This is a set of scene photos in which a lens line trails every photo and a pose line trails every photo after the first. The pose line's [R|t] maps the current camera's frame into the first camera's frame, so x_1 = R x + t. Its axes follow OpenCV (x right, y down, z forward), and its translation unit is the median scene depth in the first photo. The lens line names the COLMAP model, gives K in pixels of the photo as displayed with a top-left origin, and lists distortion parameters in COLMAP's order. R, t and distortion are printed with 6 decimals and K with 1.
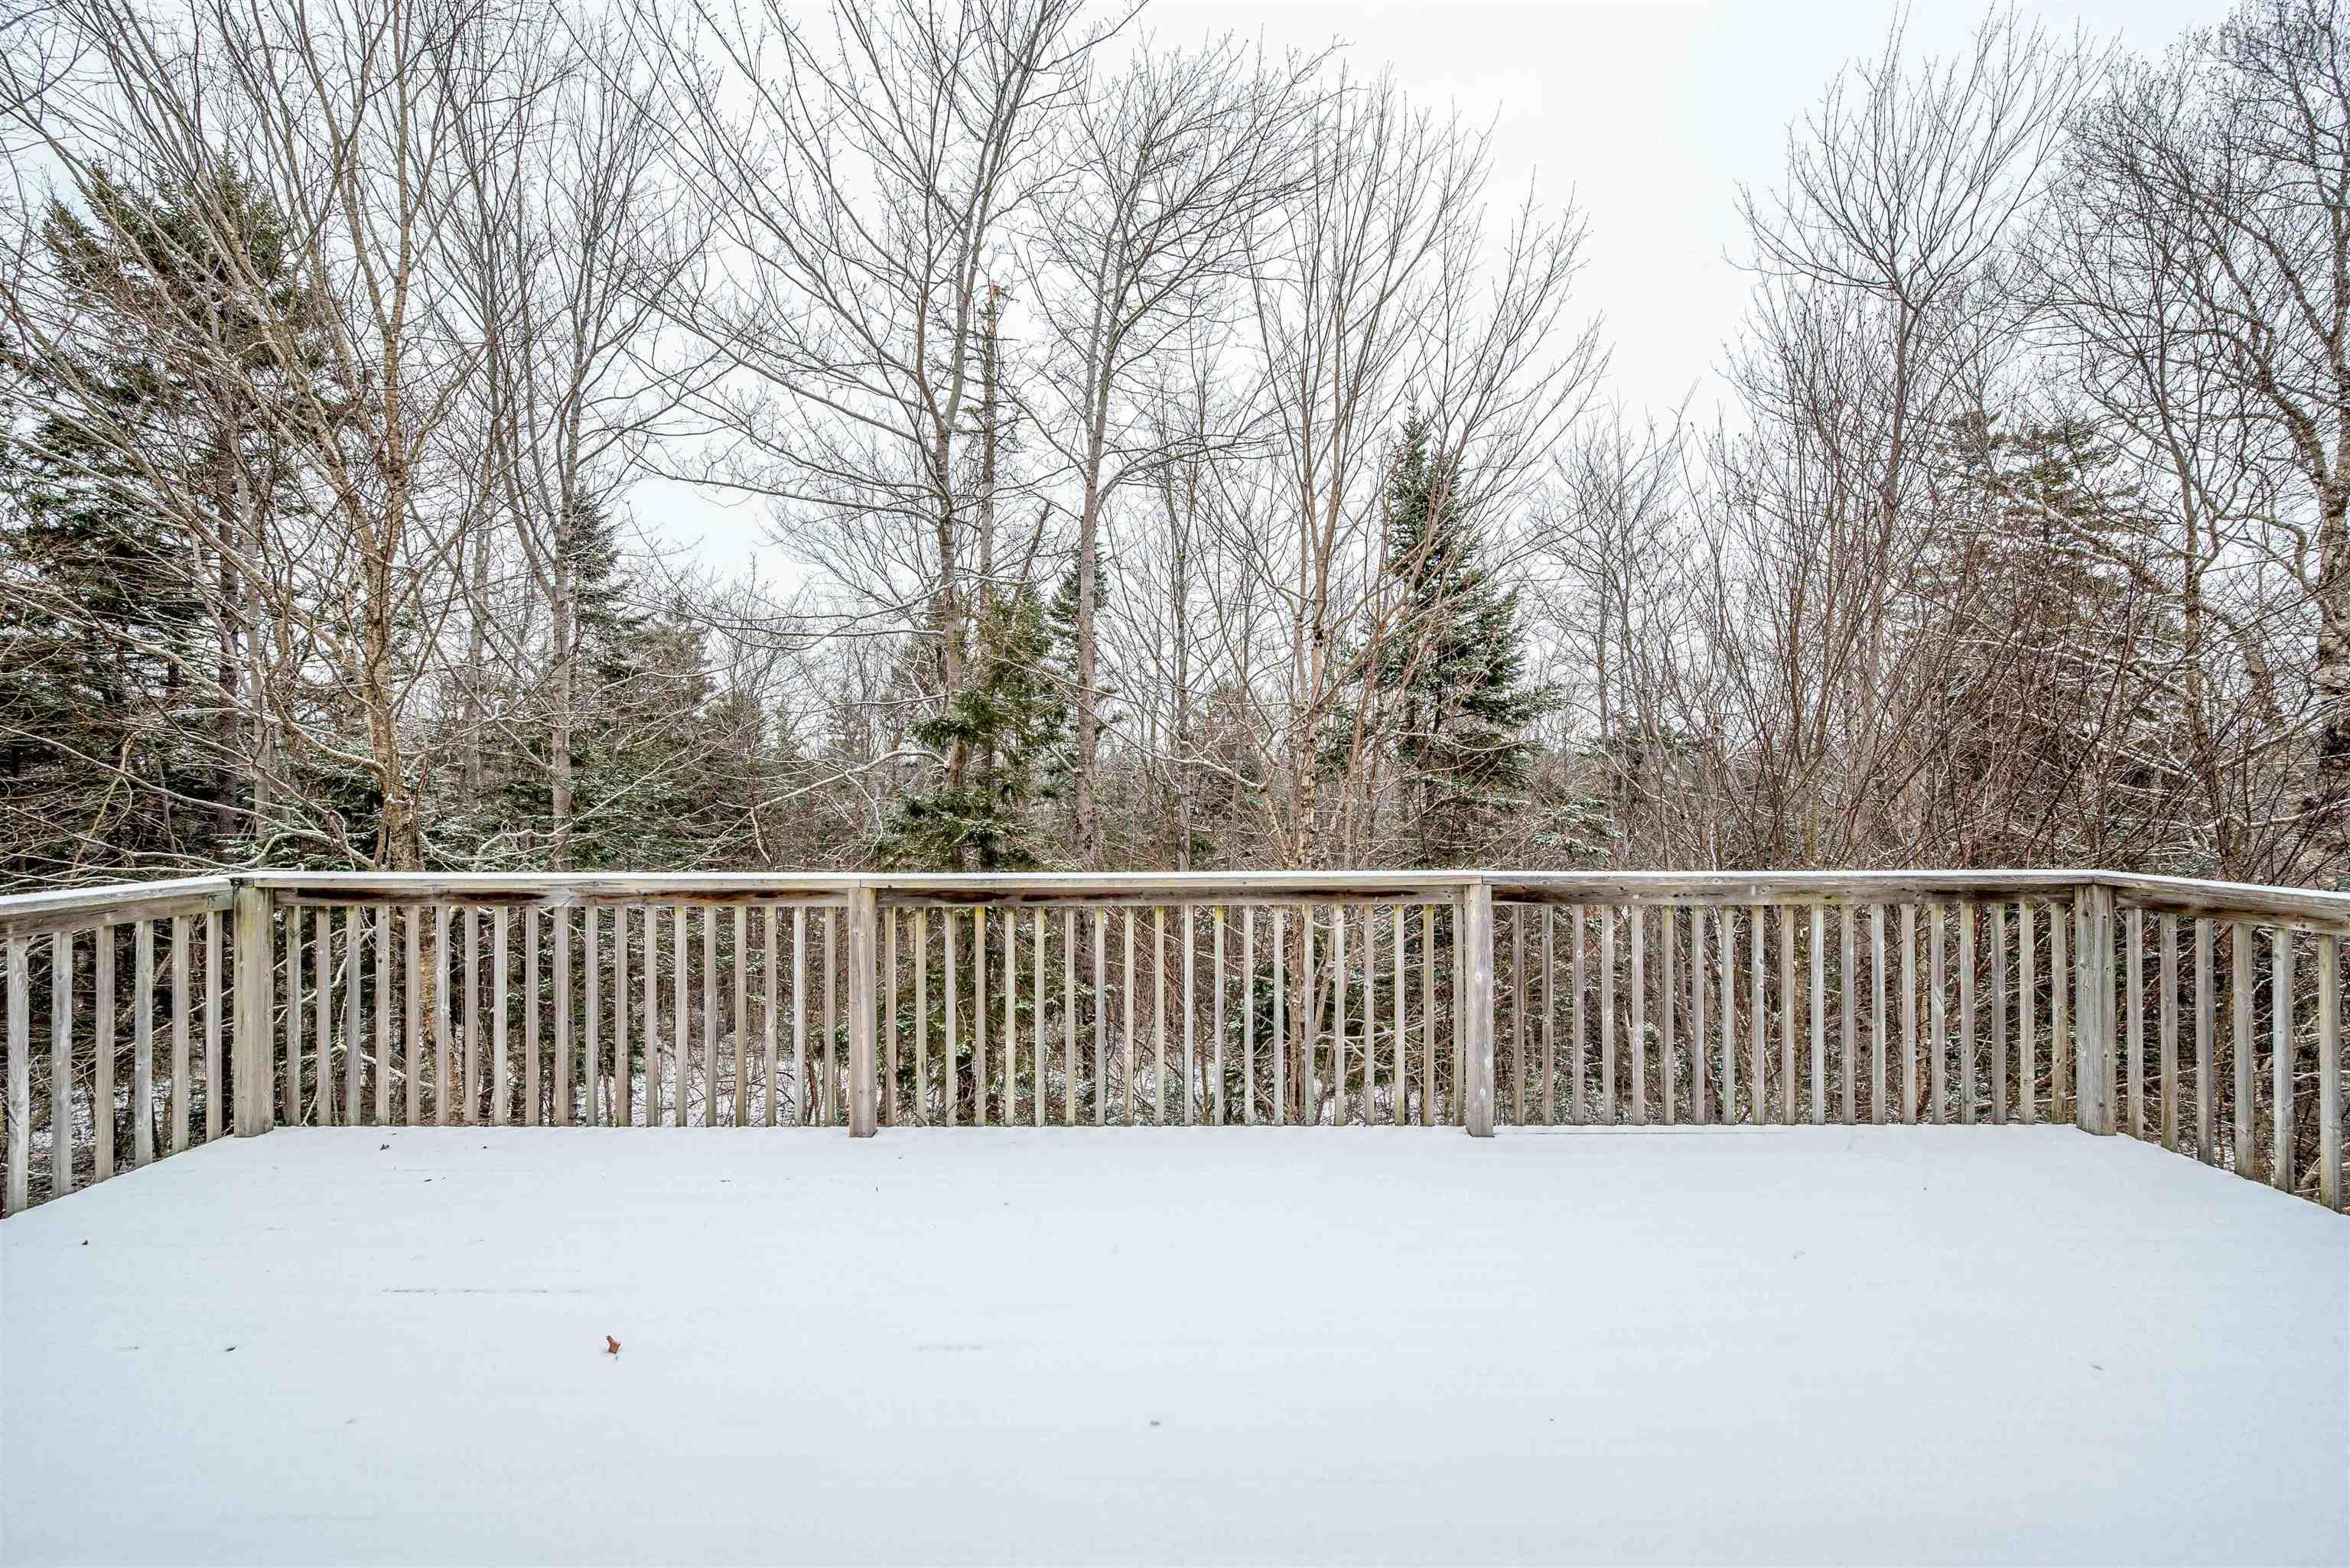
lens RADIAL K [[914.5, 0, 1210.1], [0, 914.5, 786.2], [0, 0, 1]] dist [-0.000073, -0.000101]
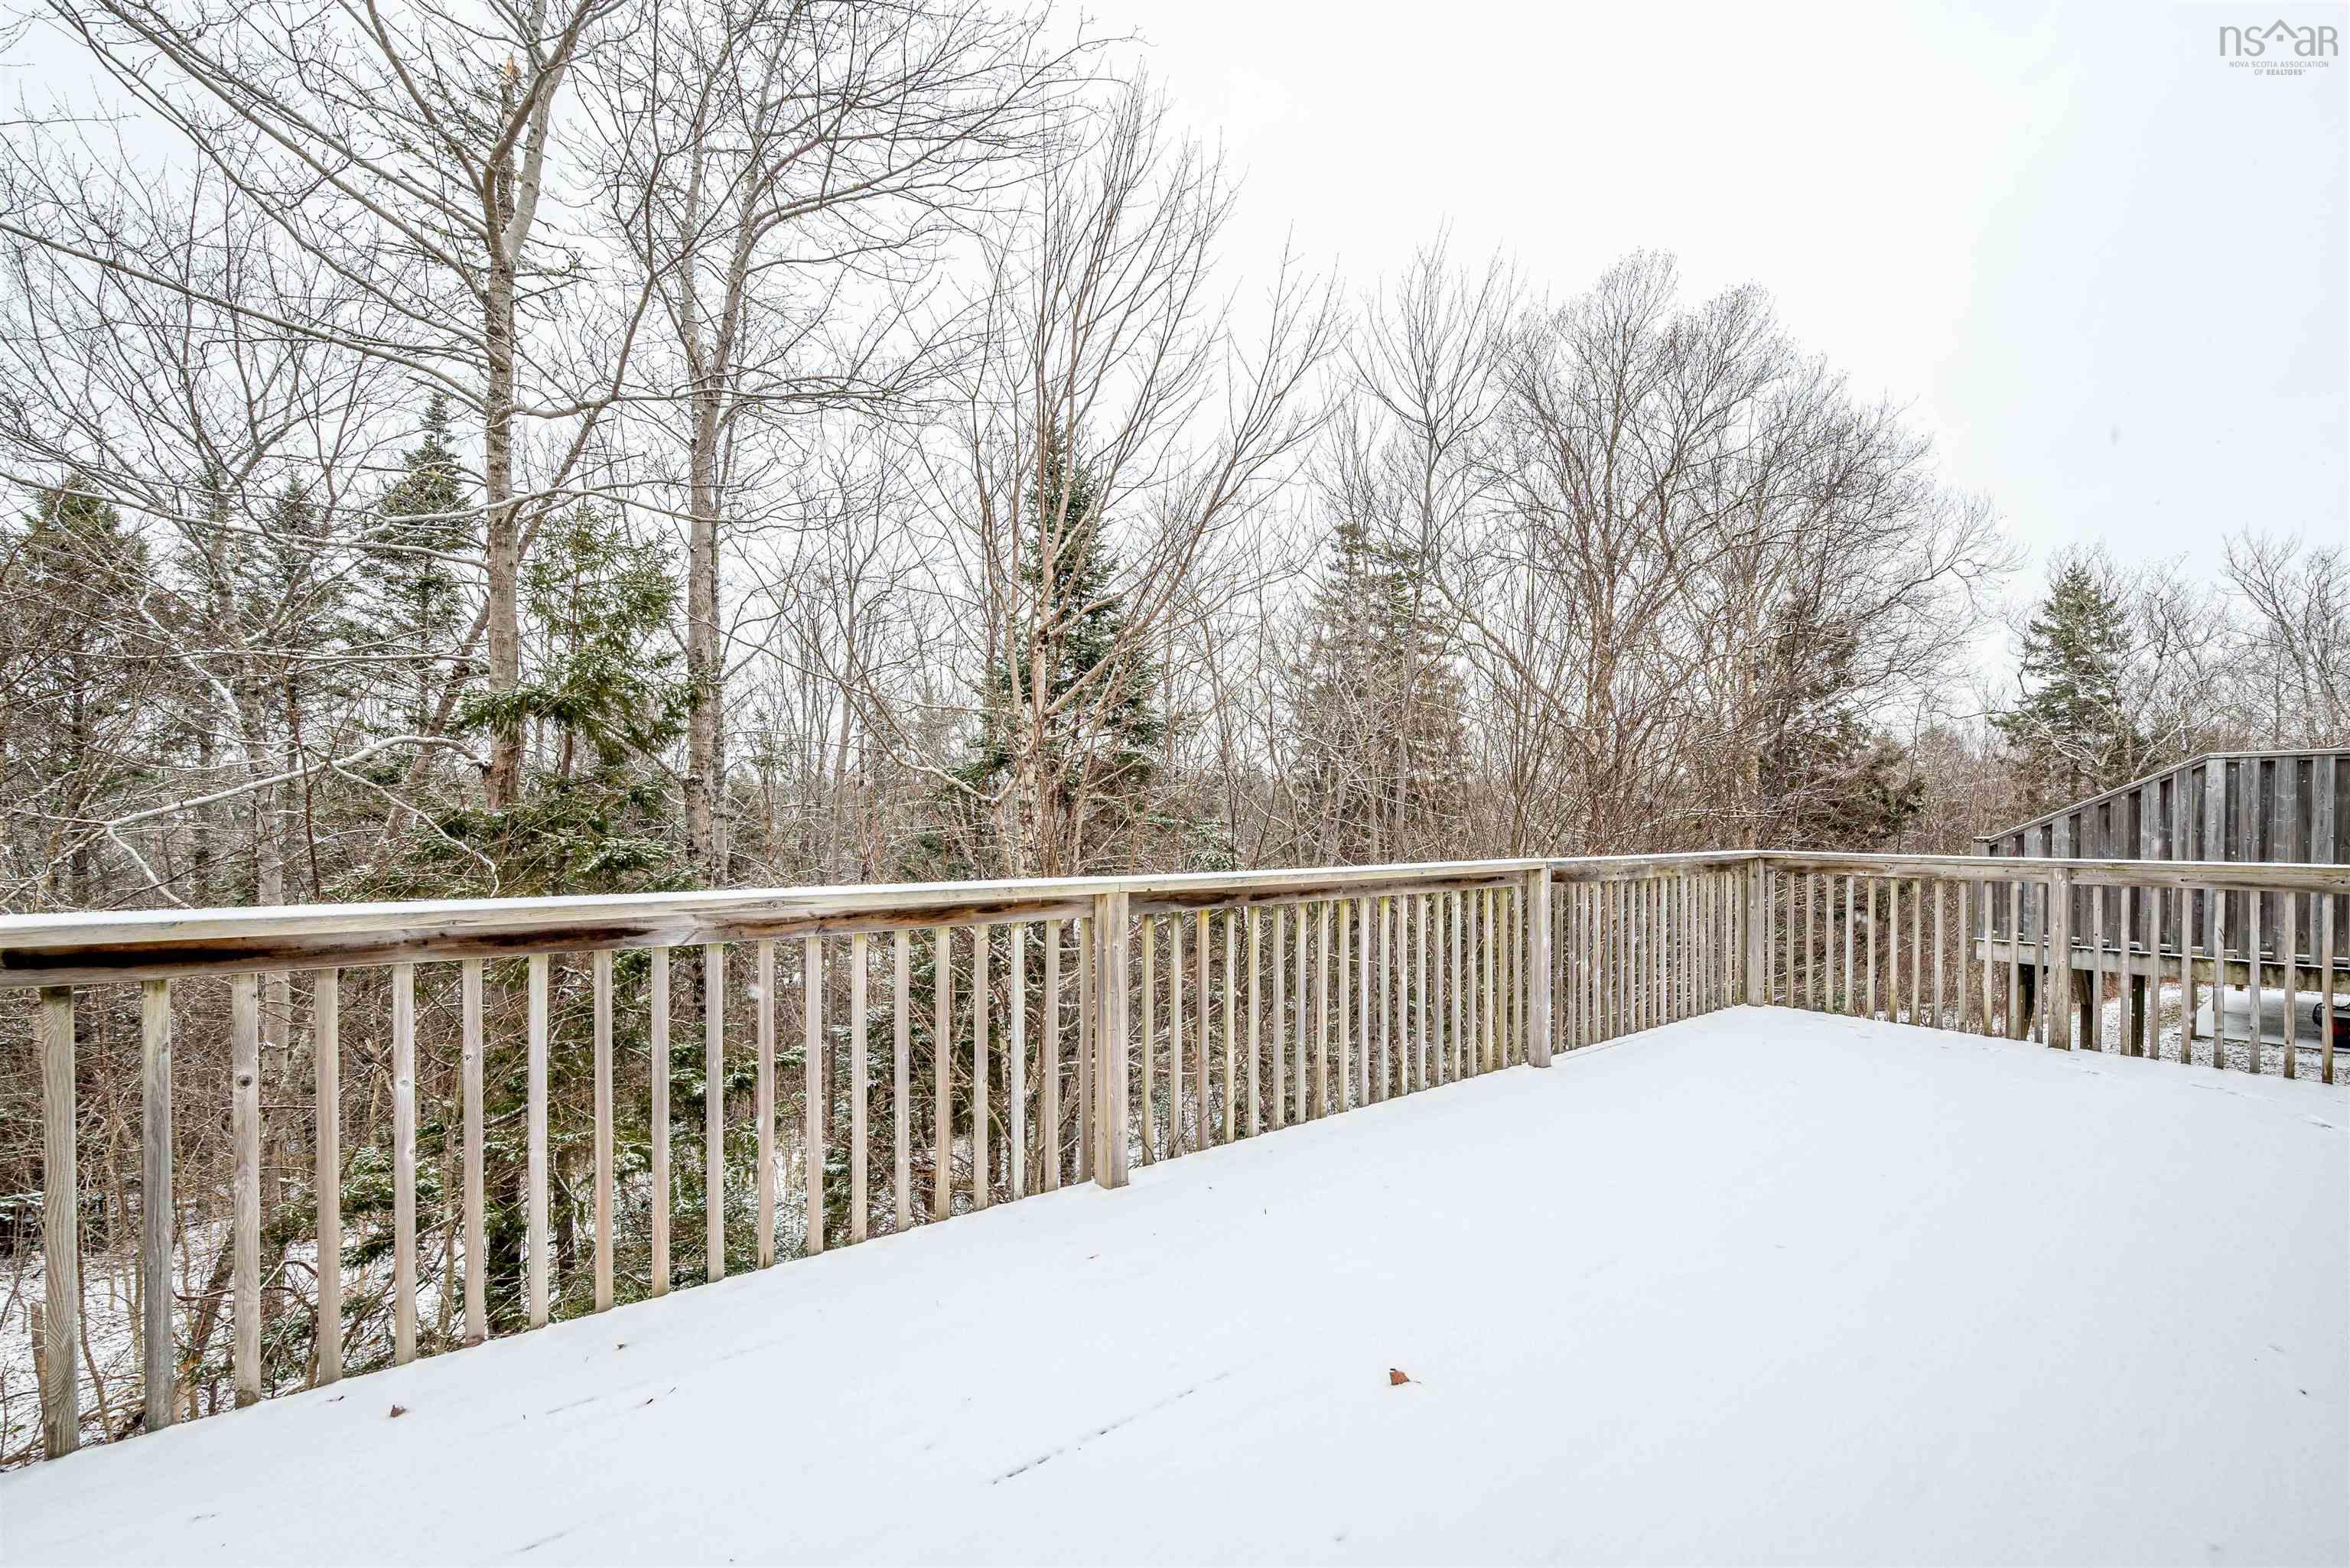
lens RADIAL K [[1011.4, 0, 1177.3], [0, 1011.4, 838.1], [0, 0, 1]] dist [0.000569, 0.000043]
pose [[0.757324, -0.003181, 0.653032, -0.897896], [-0.007847, 0.999872, 0.013971, 0.045794], [-0.652992, -0.015705, 0.757202, 0.248353]]
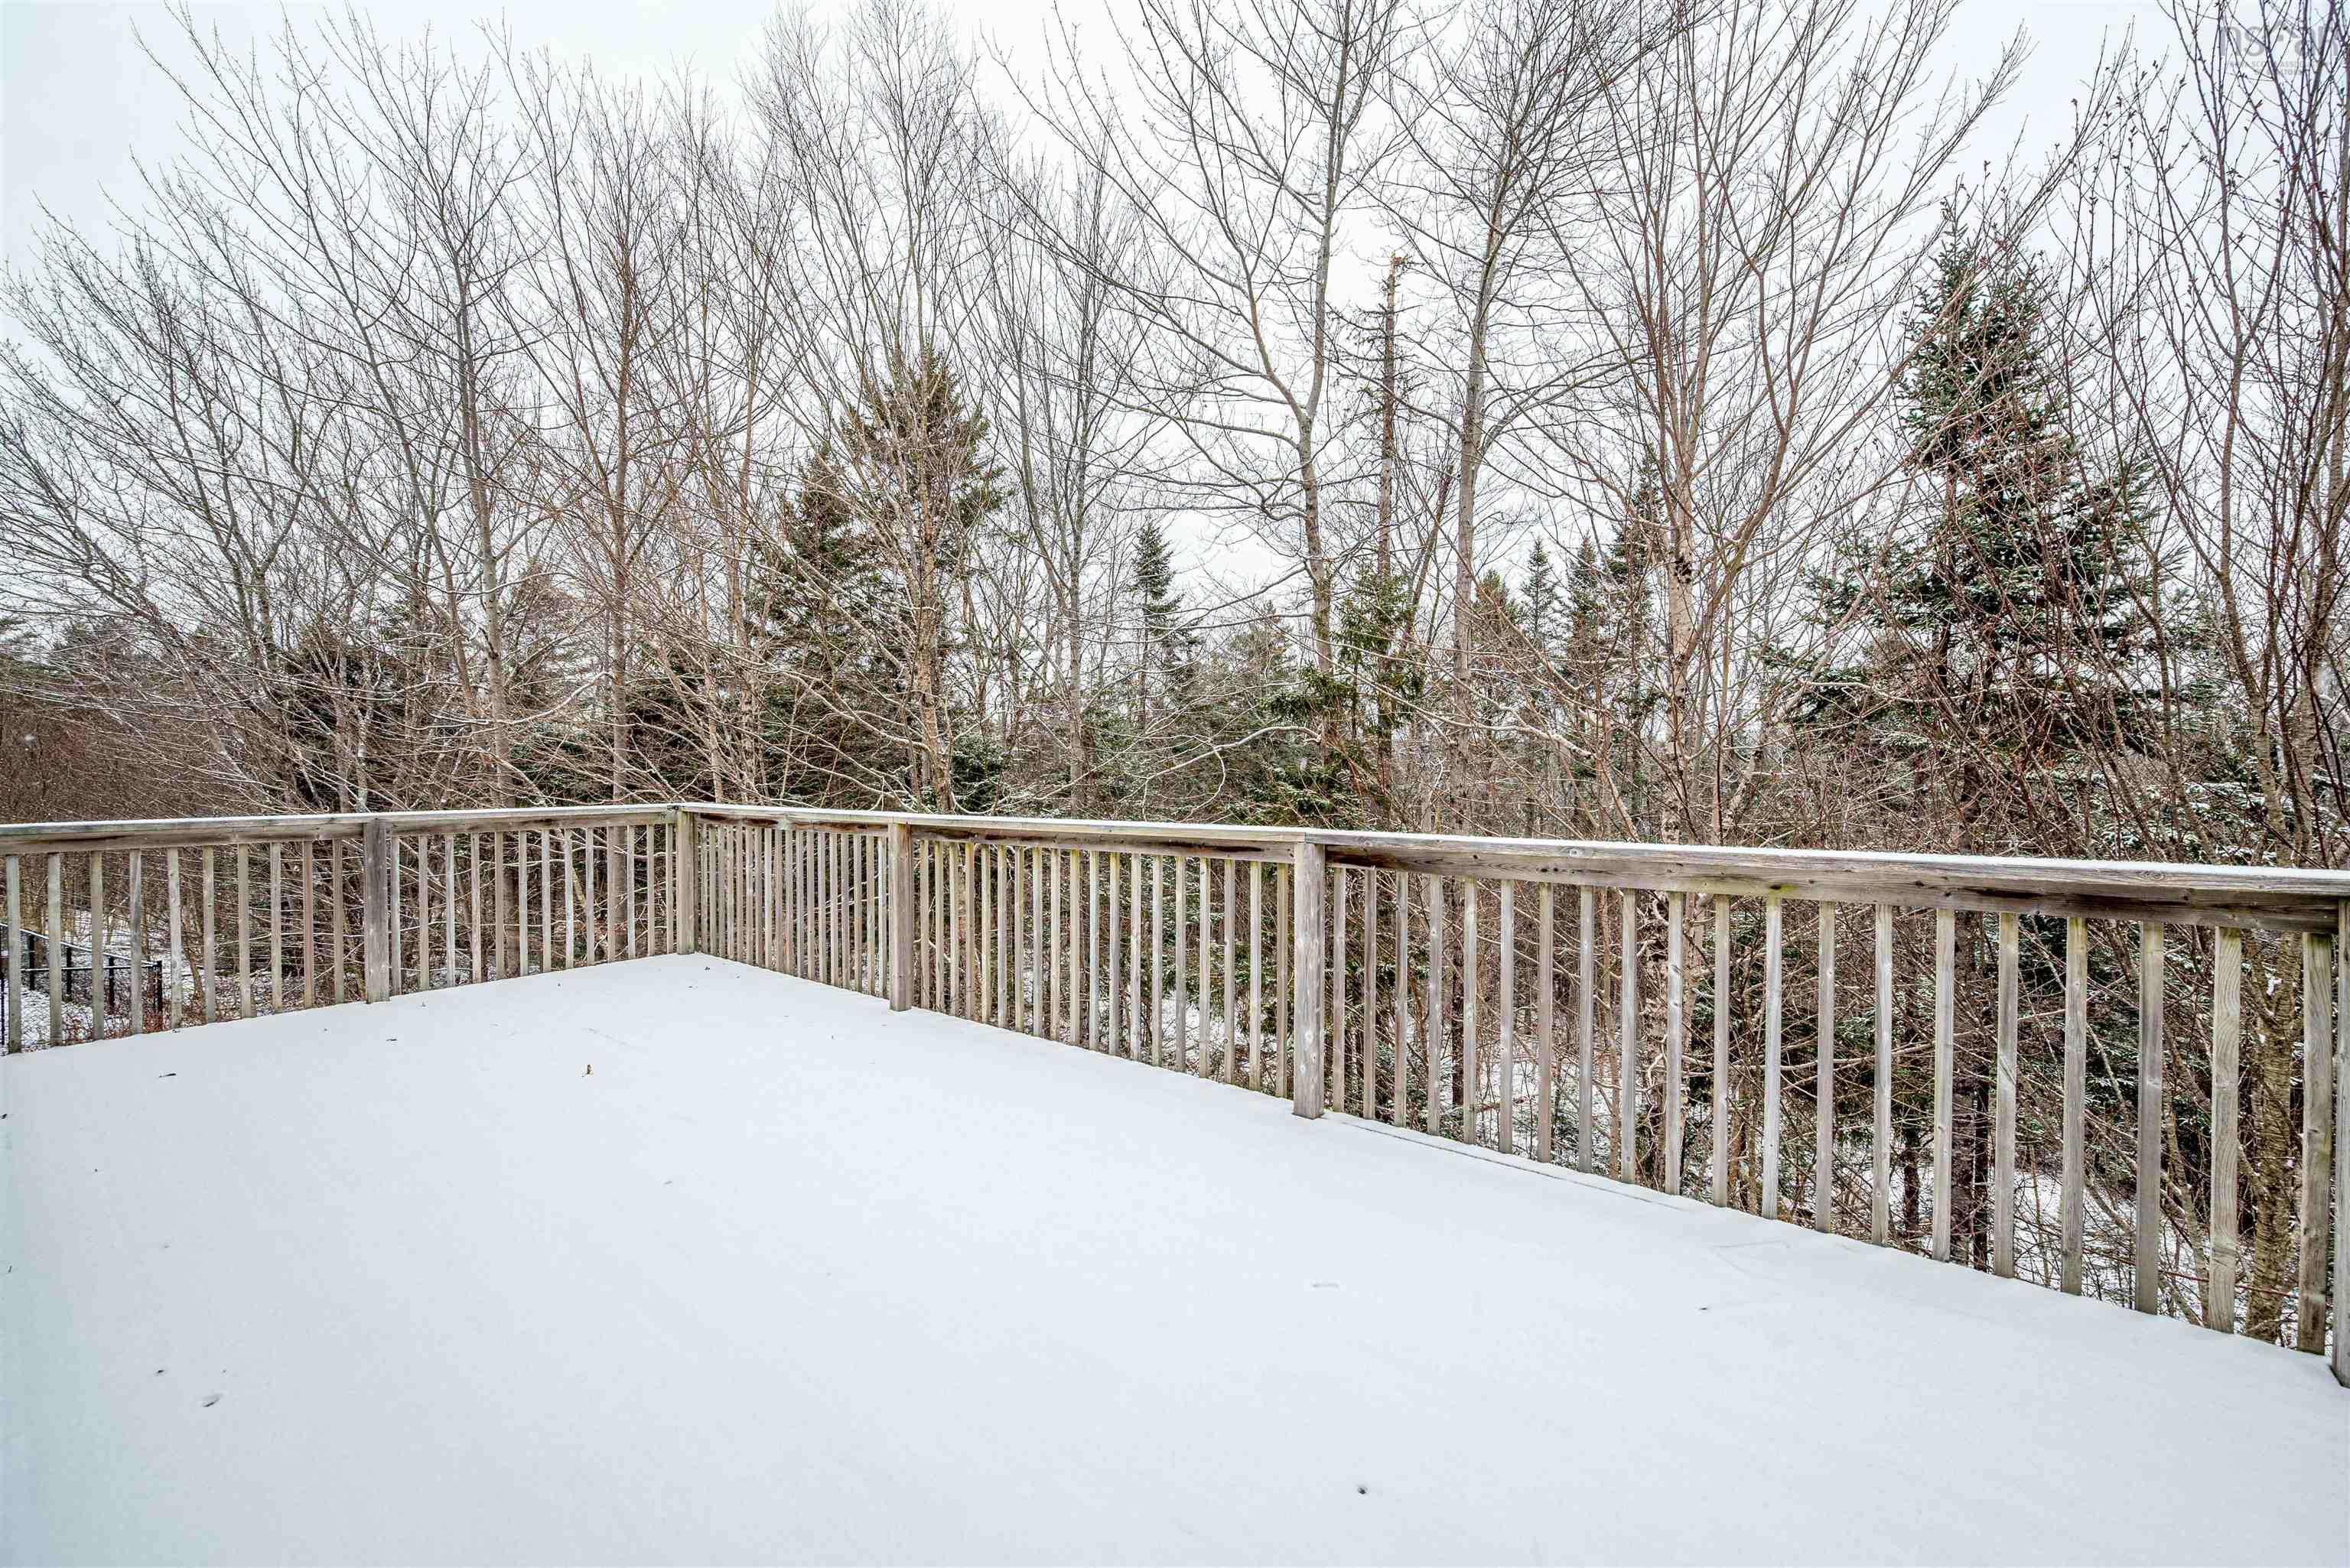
lens RADIAL K [[914.5, 0, 1210.1], [0, 914.5, 786.2], [0, 0, 1]] dist [-0.000073, -0.000101]
pose [[0.802887, 0.008982, -0.596064, 0.735557], [0.004637, 0.999762, 0.021312, 0.030588], [0.596114, -0.019875, 0.802654, 0.201428]]
